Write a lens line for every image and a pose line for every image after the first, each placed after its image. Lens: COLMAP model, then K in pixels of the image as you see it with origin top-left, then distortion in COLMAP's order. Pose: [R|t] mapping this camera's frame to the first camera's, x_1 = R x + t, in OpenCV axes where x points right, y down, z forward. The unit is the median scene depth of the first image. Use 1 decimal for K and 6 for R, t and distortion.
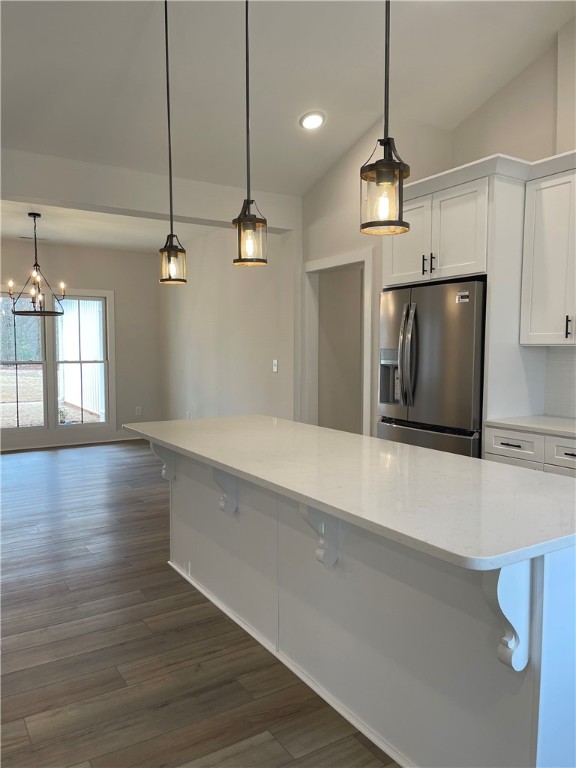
lens RADIAL K [[578.7, 0, 284.9], [0, 578.7, 386.8], [0, 0, 1]] dist [0.065426, -0.081817]
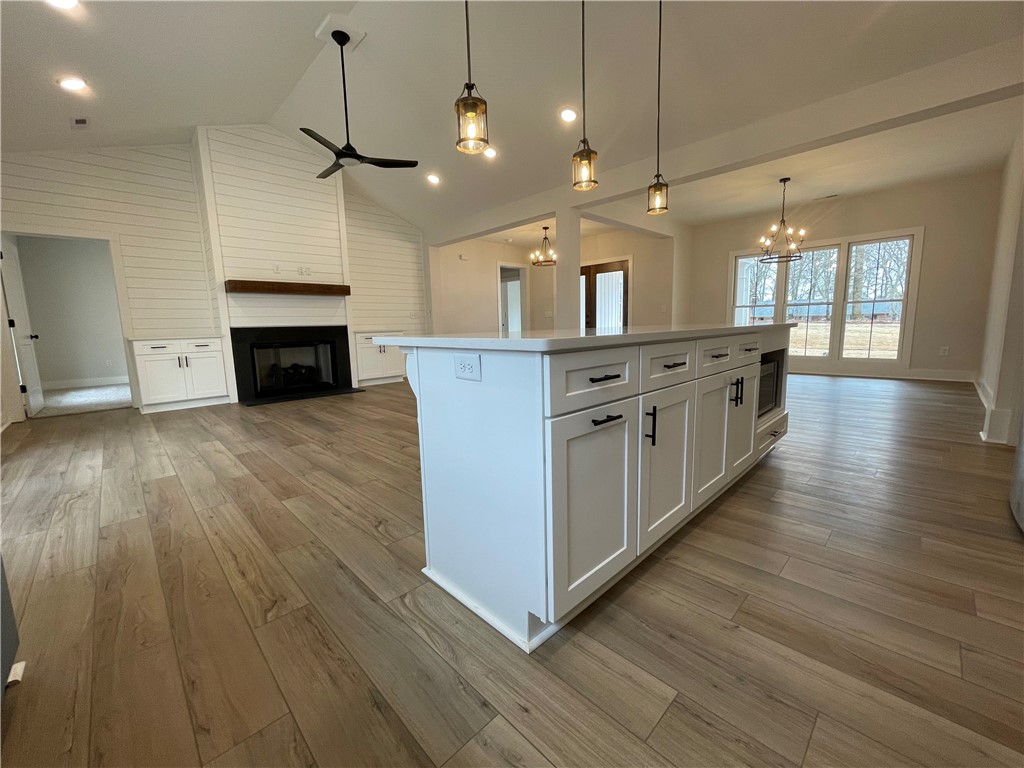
lens RADIAL K [[410.7, 0, 512.3], [0, 410.7, 379.0], [0, 0, 1]] dist [-0.001844, 0.000503]
pose [[0.215544, 0.123197, -0.968691, 0.530415], [-0.043716, 0.992232, 0.116464, 0.082086], [0.975515, 0.017244, 0.219255, 0.361121]]
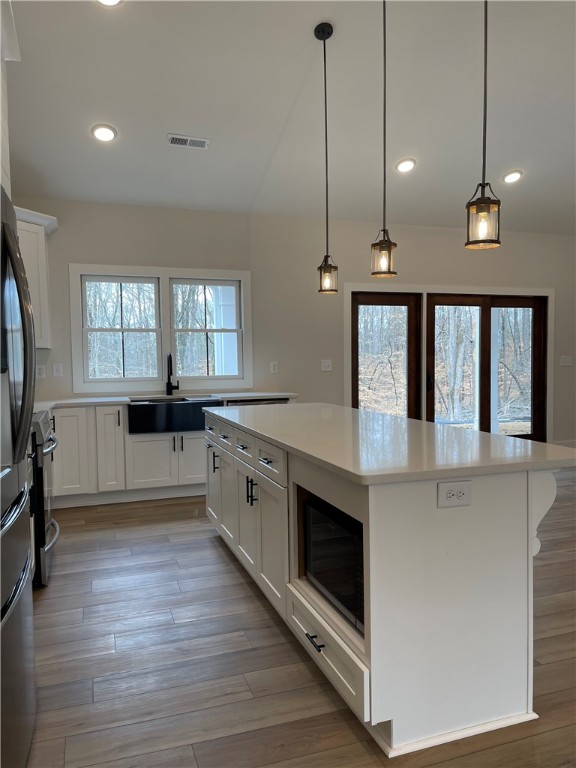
lens RADIAL K [[578.7, 0, 294.0], [0, 578.7, 386.2], [0, 0, 1]] dist [0.065426, -0.081817]
pose [[-0.975476, 0.003175, 0.220083, -0.091373], [0.029889, 0.992545, 0.118159, -0.071520], [-0.218067, 0.121839, -0.968298, 1.396681]]
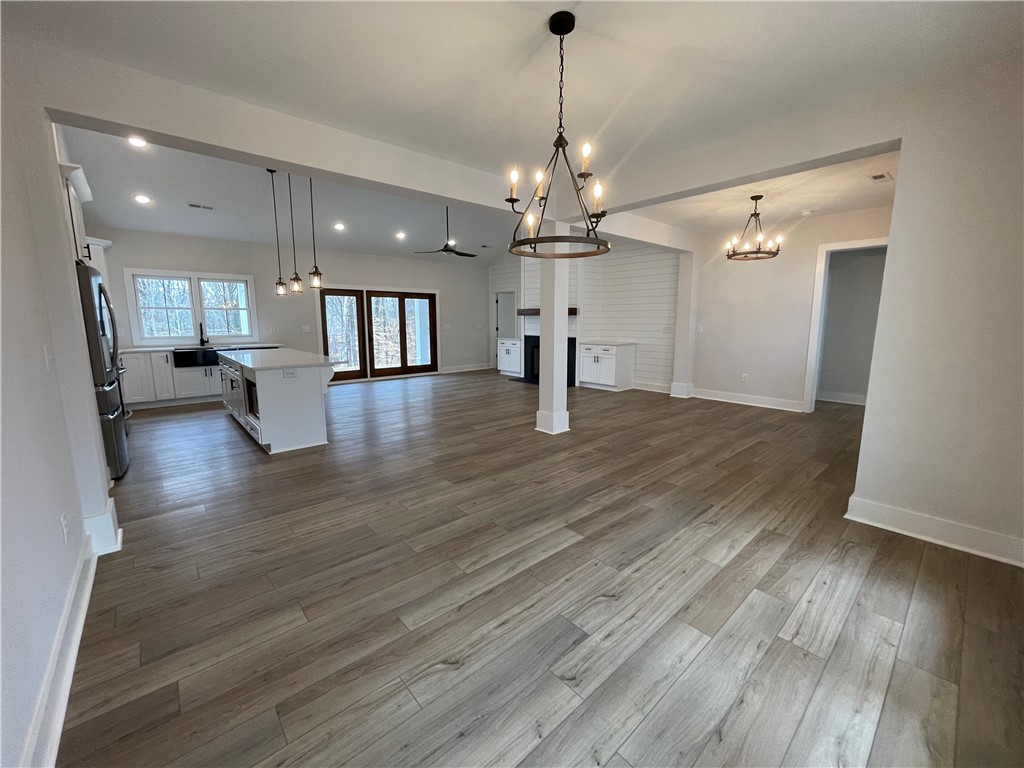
lens RADIAL K [[410.7, 0, 511.6], [0, 410.7, 379.4], [0, 0, 1]] dist [-0.001844, 0.000503]
pose [[-0.986914, 0.026415, -0.159067, -0.500672], [-0.008456, 0.976654, 0.214651, -0.139968], [0.161023, 0.213187, -0.963651, 2.023619]]
